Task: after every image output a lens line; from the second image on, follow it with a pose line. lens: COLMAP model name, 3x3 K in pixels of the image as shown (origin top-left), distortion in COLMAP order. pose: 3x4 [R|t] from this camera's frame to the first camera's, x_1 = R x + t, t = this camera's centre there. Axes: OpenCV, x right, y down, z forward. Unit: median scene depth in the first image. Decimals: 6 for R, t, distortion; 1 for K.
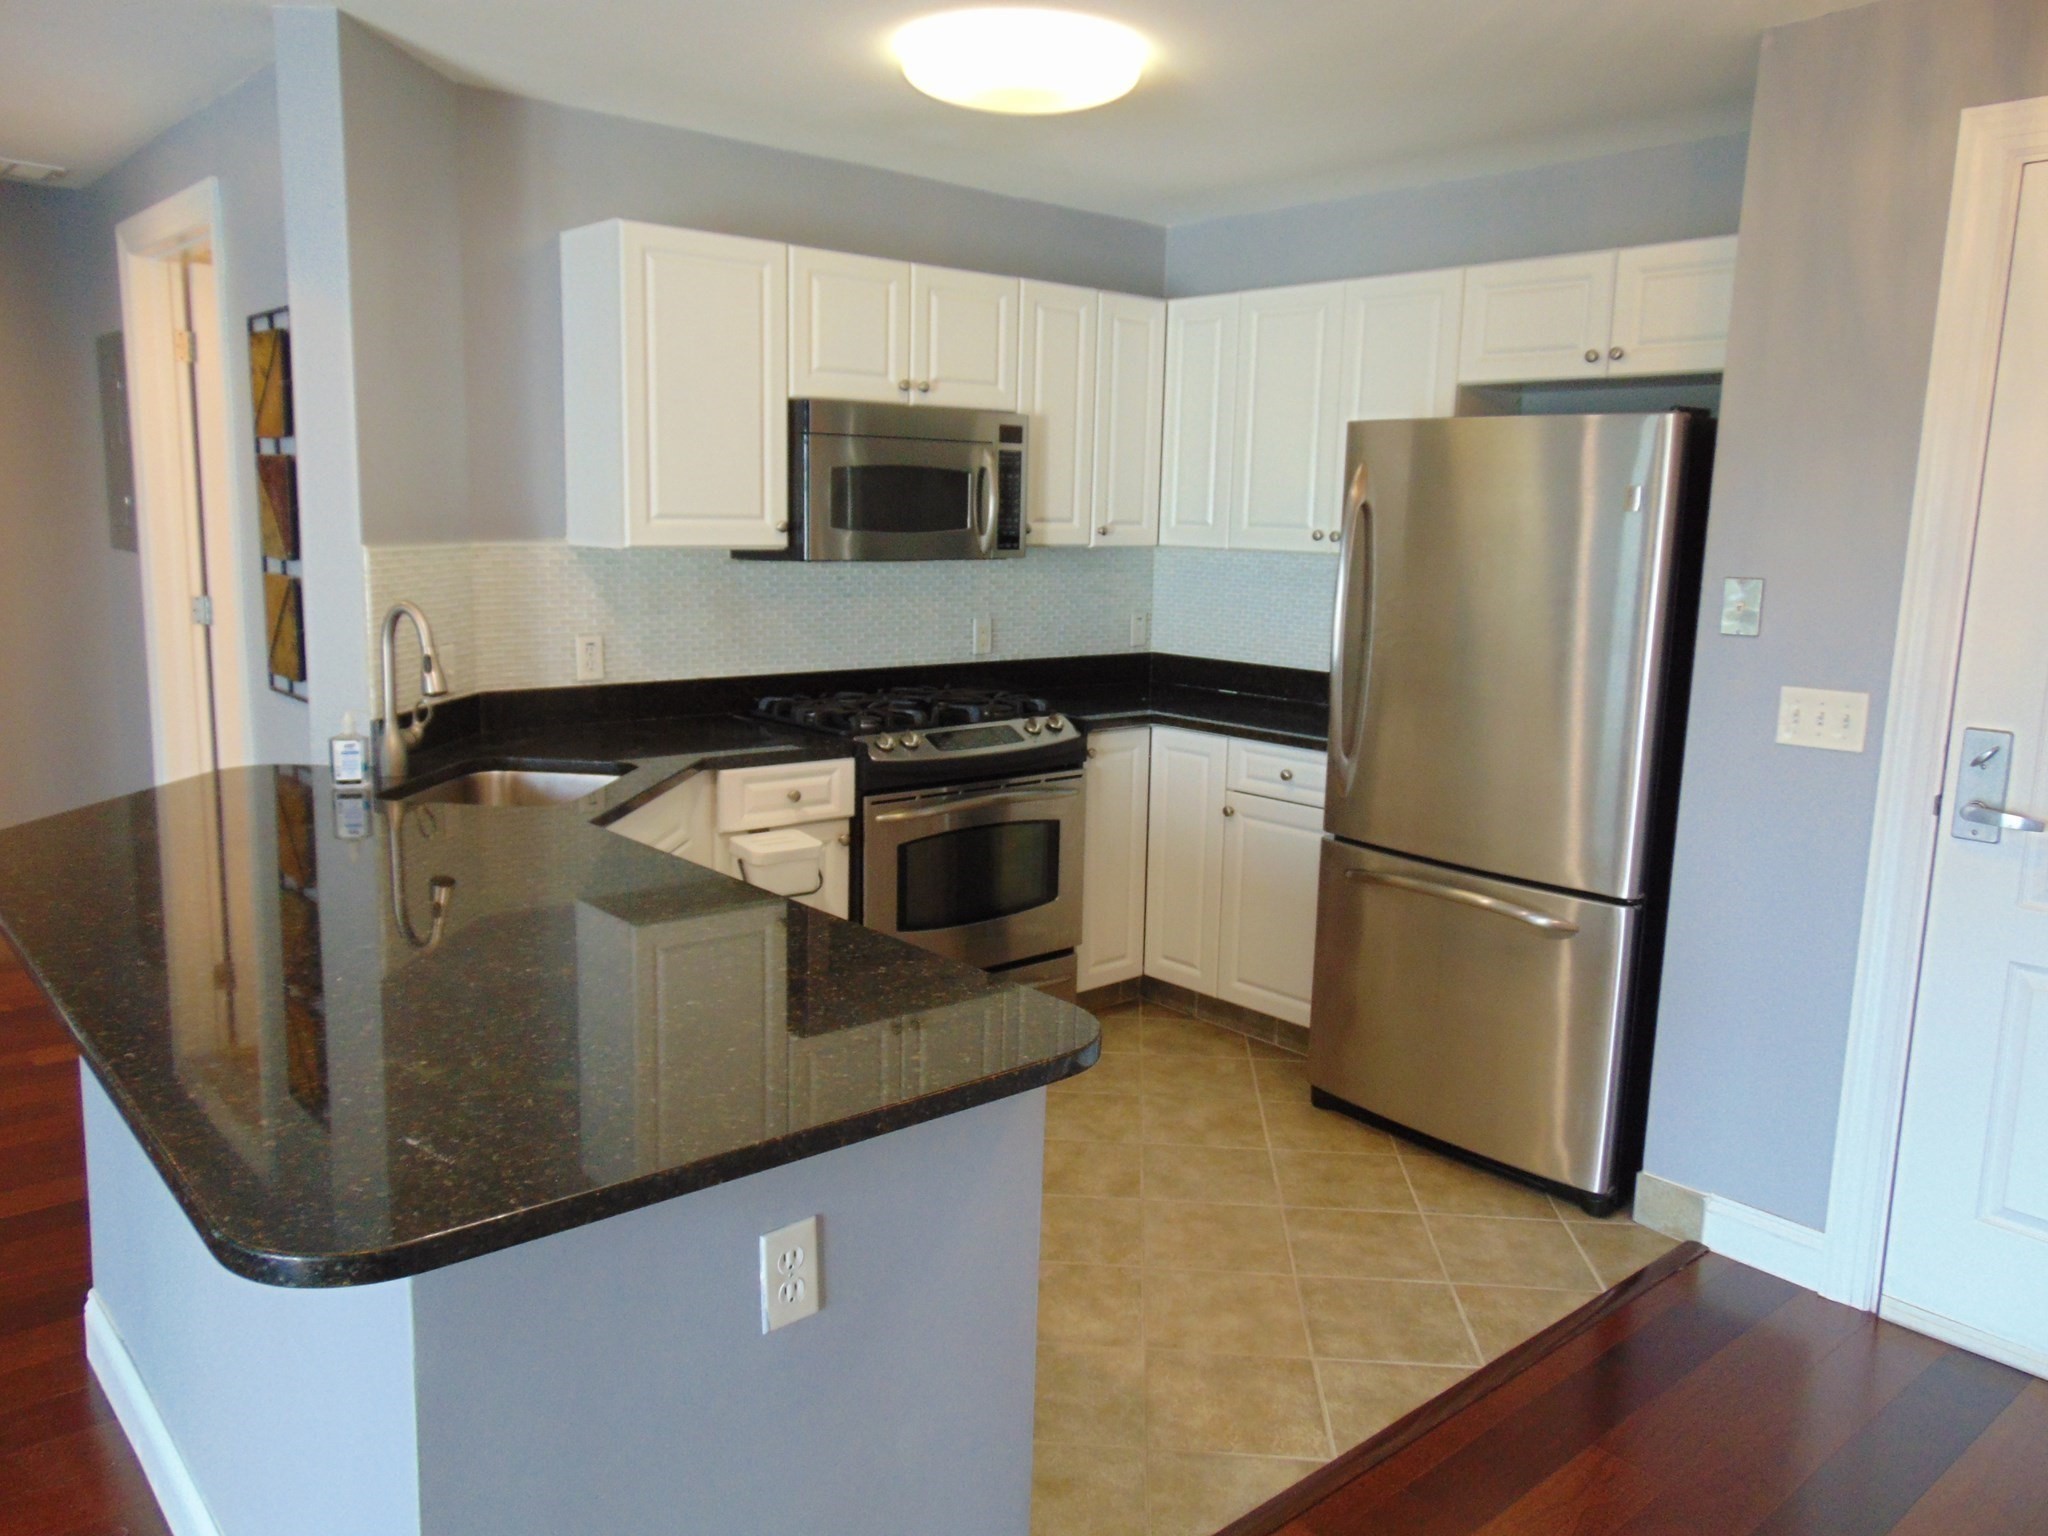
lens RADIAL K [[1541.7, 0, 1061.0], [0, 1541.7, 767.8], [0, 0, 1]] dist [-0.010830, 0.041979]
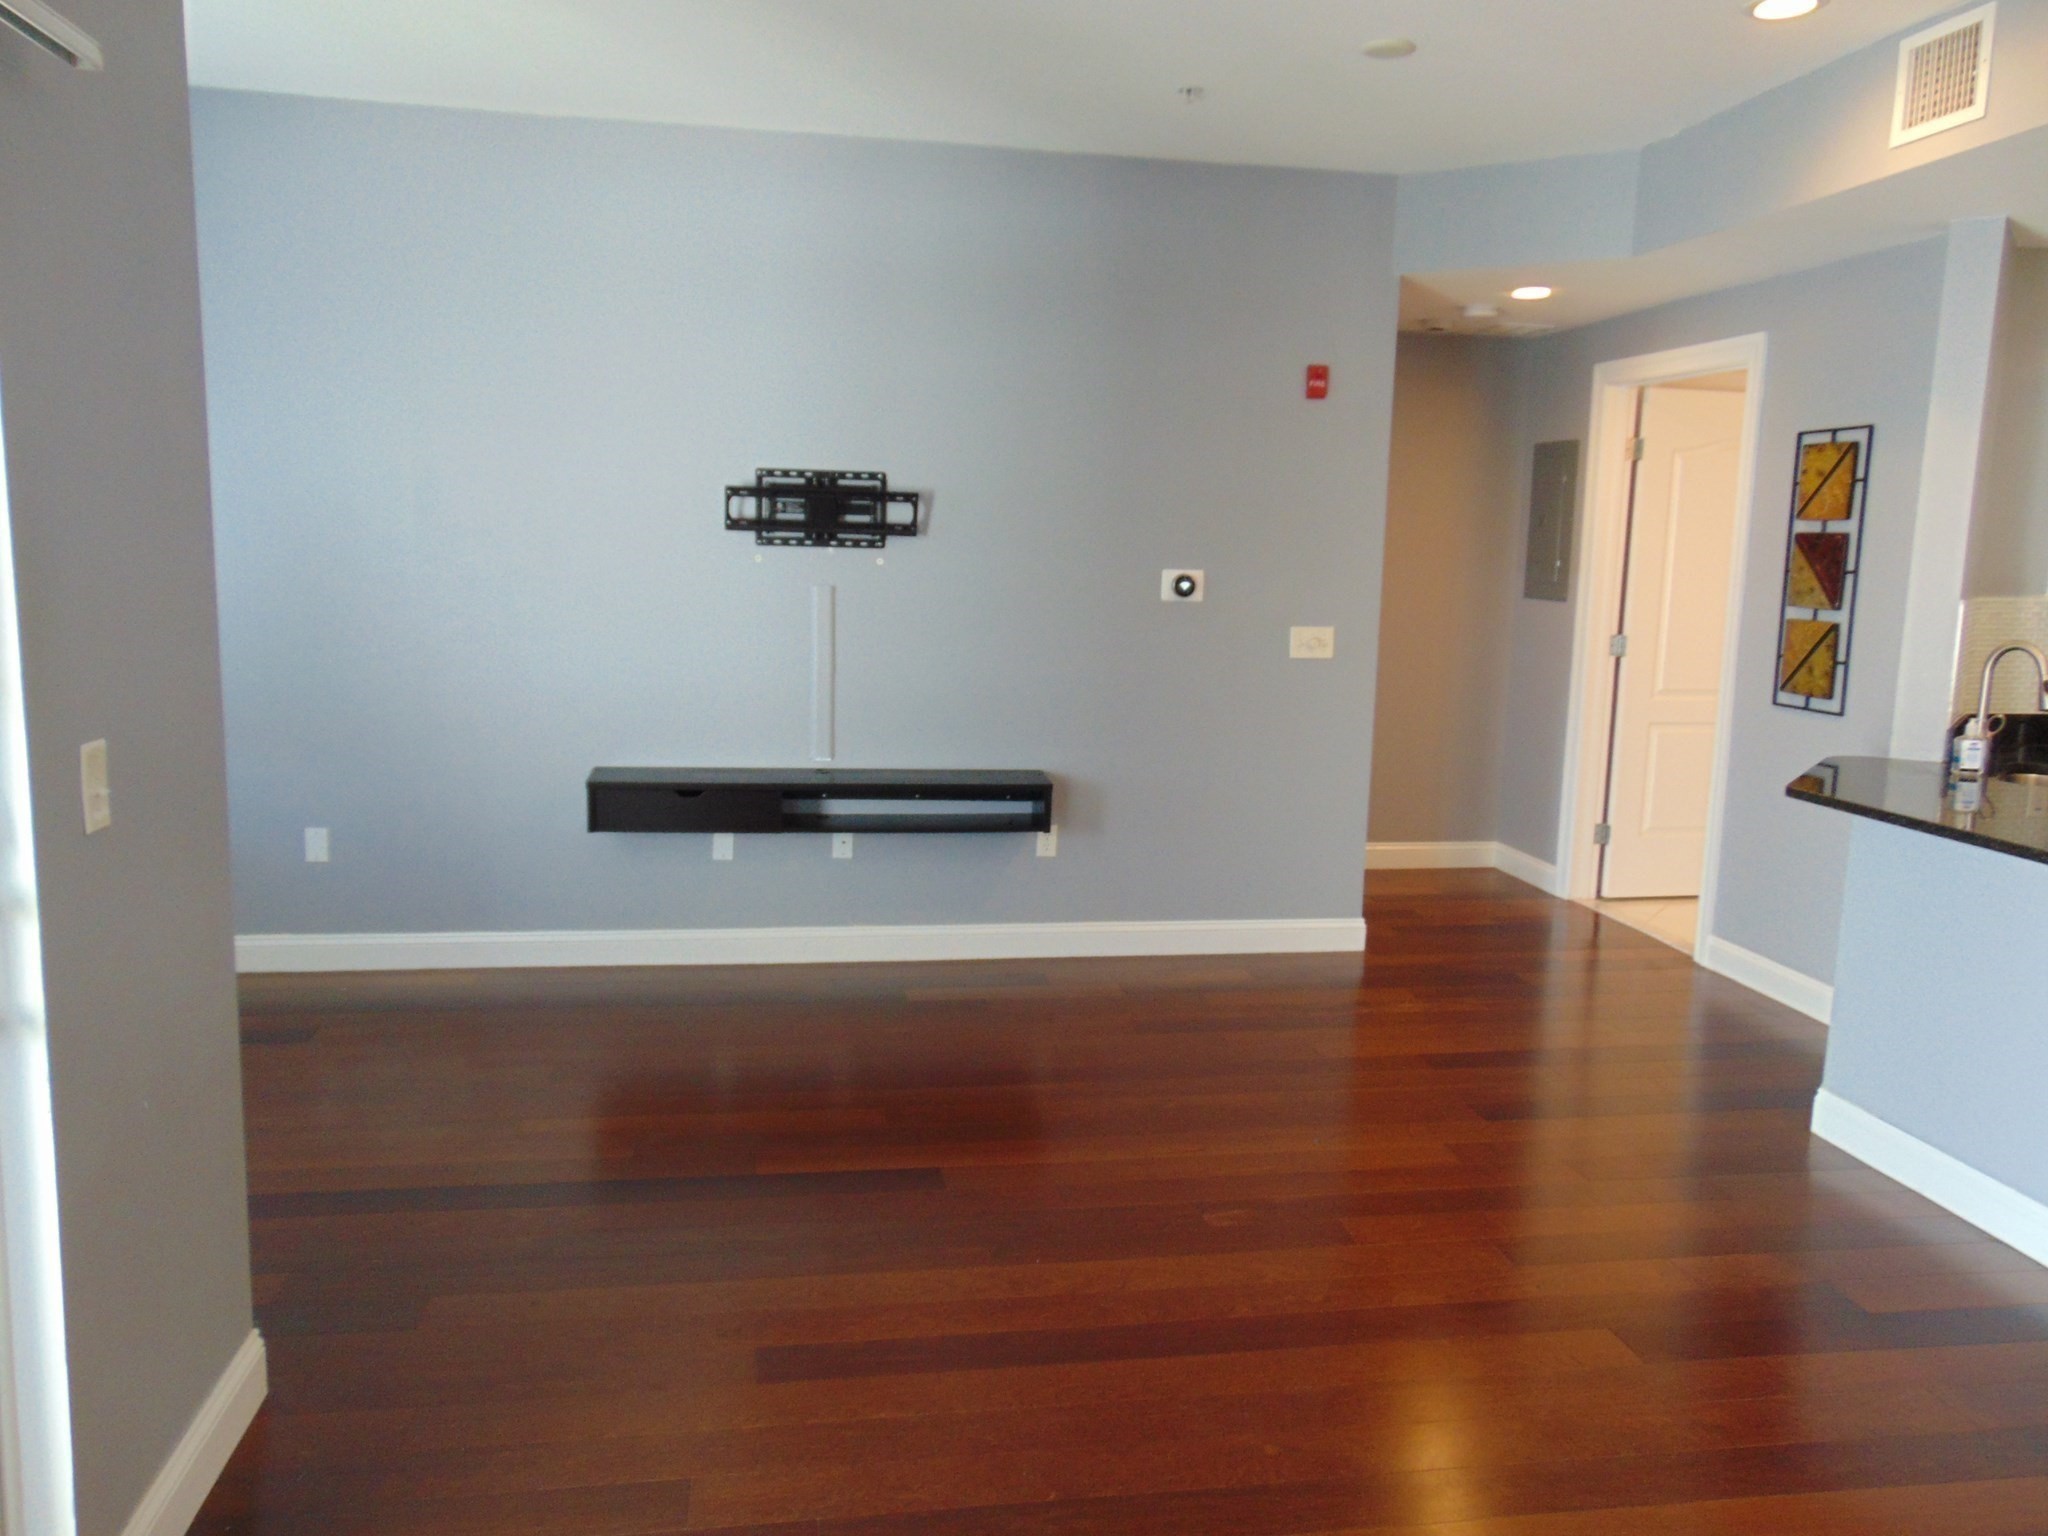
lens RADIAL K [[1541.7, 0, 1036.0], [0, 1541.7, 761.3], [0, 0, 1]] dist [-0.010830, 0.041979]
pose [[0.843503, 0.070379, -0.532494, -0.339360], [-0.089844, 0.995898, -0.010691, 0.071839], [0.529558, 0.056859, 0.846366, -0.485307]]
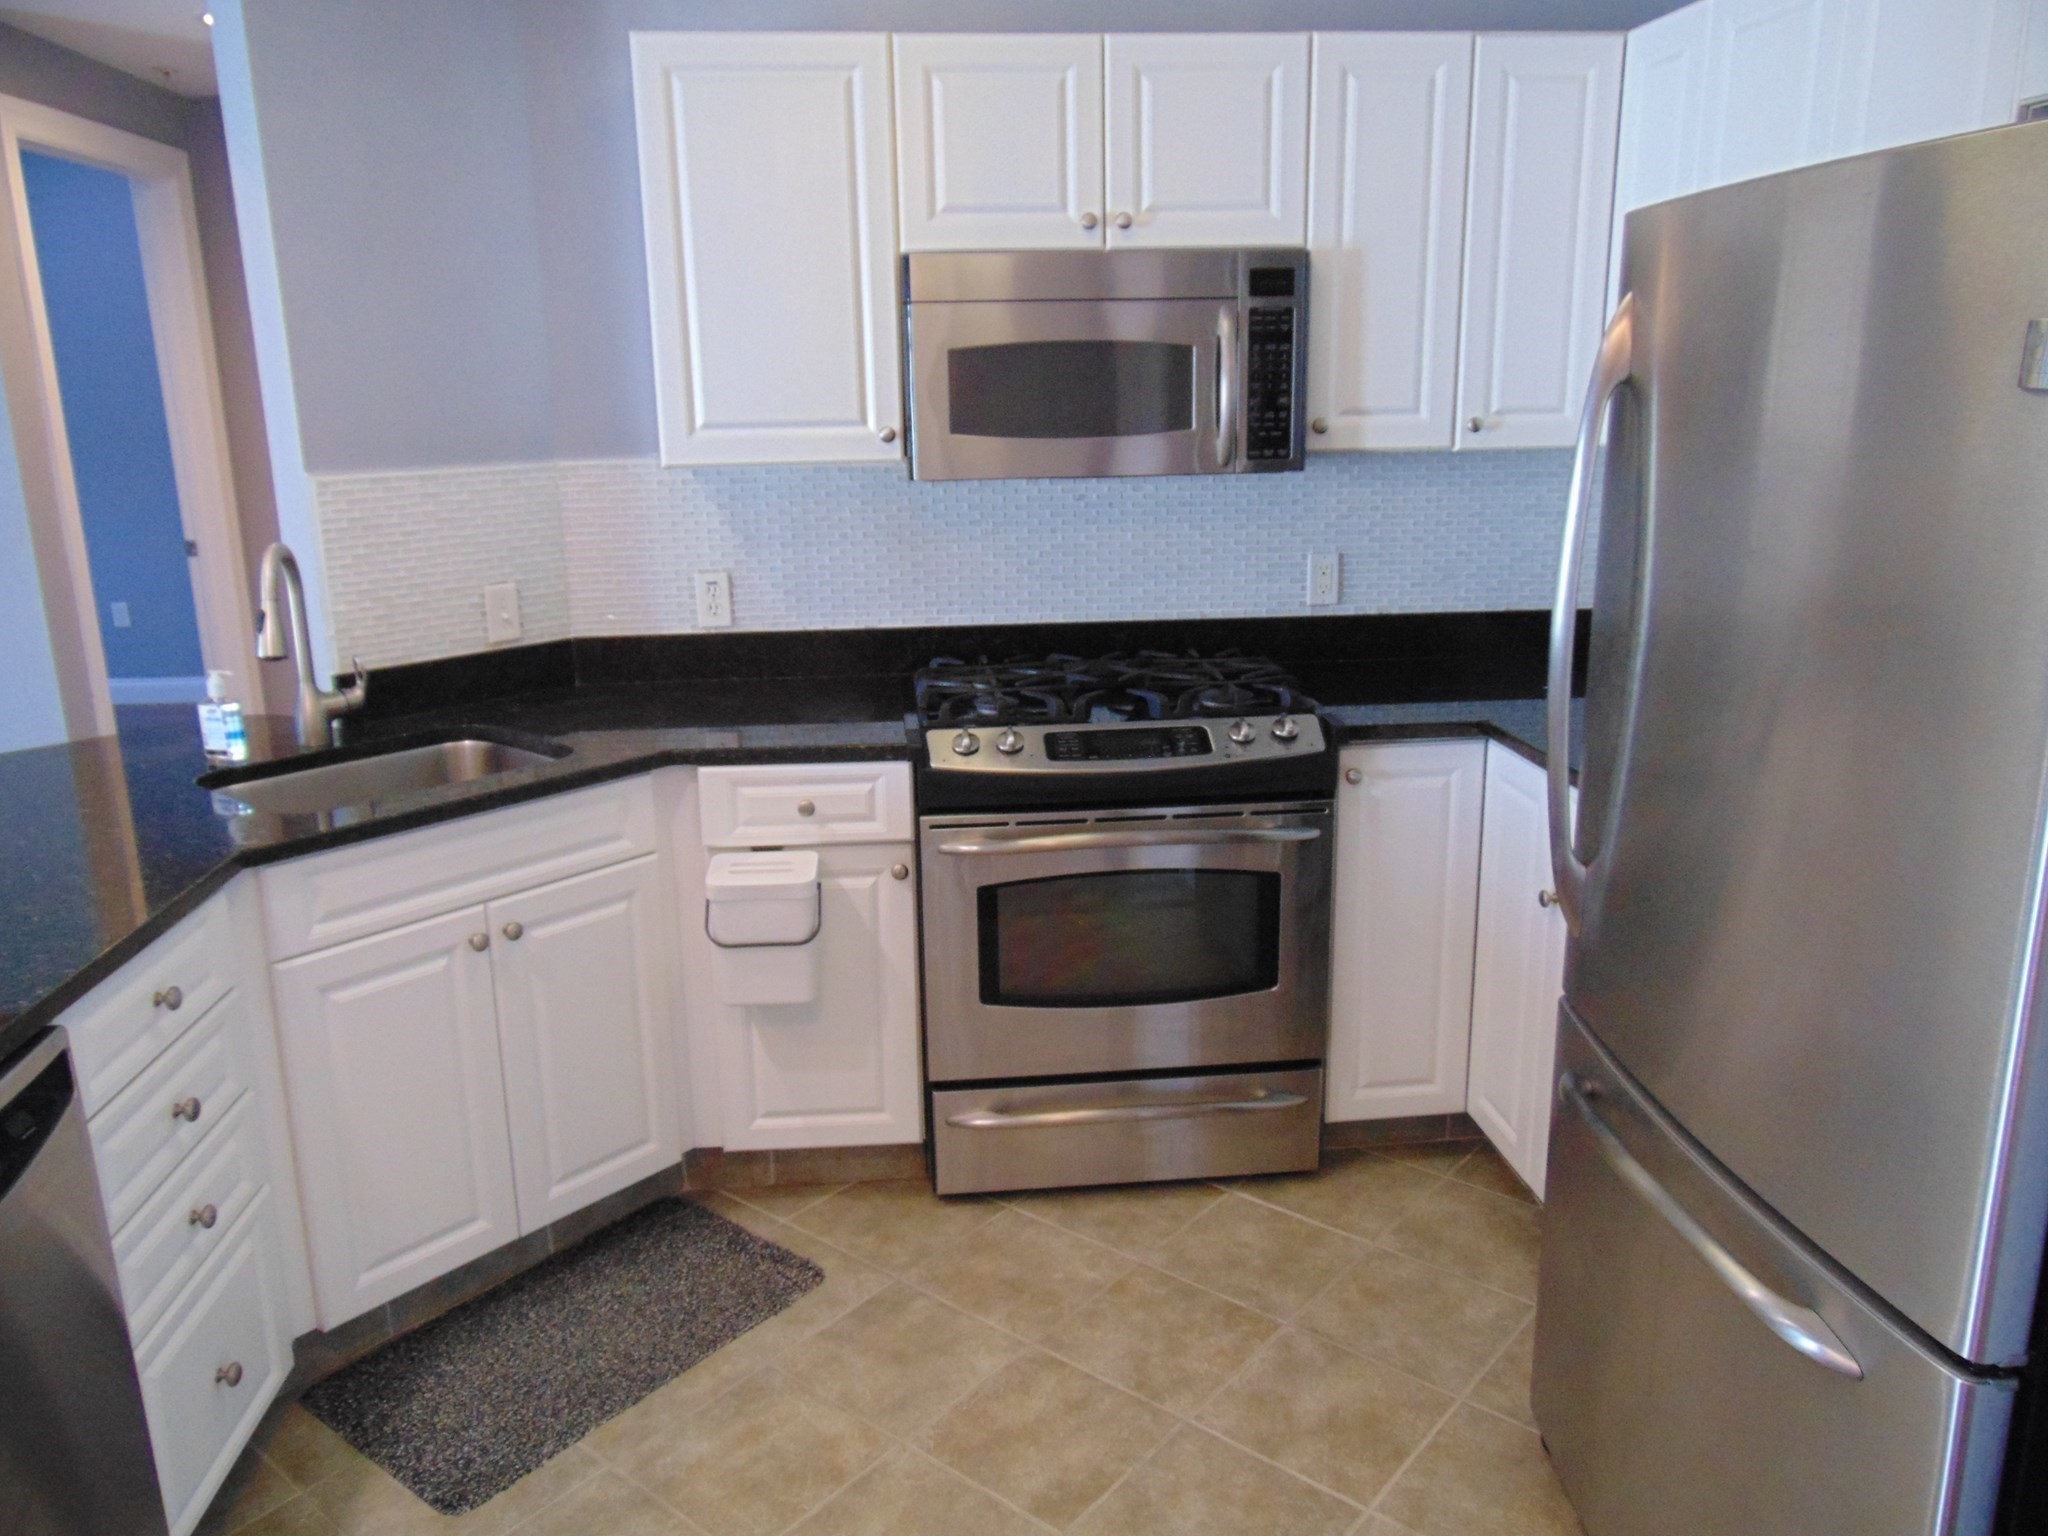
lens RADIAL K [[1541.7, 0, 1025.9], [0, 1541.7, 773.5], [0, 0, 1]] dist [-0.010830, 0.041979]
pose [[0.800559, 0.116409, -0.587839, 0.320679], [-0.066318, 0.992136, 0.106155, -0.077767], [0.595573, -0.045999, 0.801983, 0.437075]]
